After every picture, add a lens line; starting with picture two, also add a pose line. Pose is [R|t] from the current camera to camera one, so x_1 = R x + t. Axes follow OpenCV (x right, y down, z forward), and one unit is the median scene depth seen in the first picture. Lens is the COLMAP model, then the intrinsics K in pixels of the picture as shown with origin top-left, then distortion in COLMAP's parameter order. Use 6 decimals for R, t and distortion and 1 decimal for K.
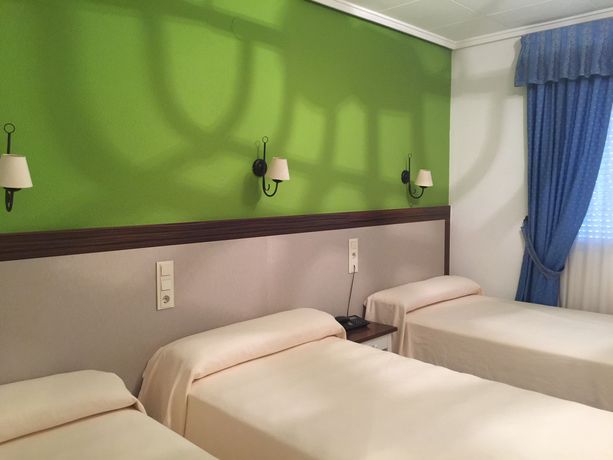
lens RADIAL K [[518.6, 0, 306.5], [0, 518.6, 230.0], [0, 0, 1]] dist [0.054049, -0.075291]
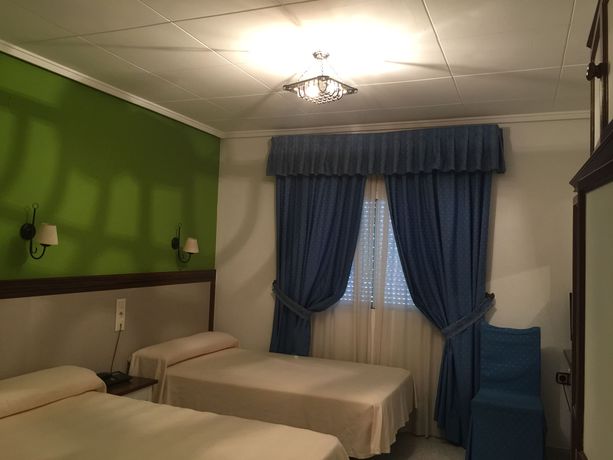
lens RADIAL K [[518.6, 0, 306.5], [0, 518.6, 230.0], [0, 0, 1]] dist [0.054049, -0.075291]
pose [[0.921468, 0.053370, 0.384771, 0.019709], [-0.010594, 0.993601, -0.112448, -0.008373], [-0.388310, 0.099541, 0.916137, -0.169682]]
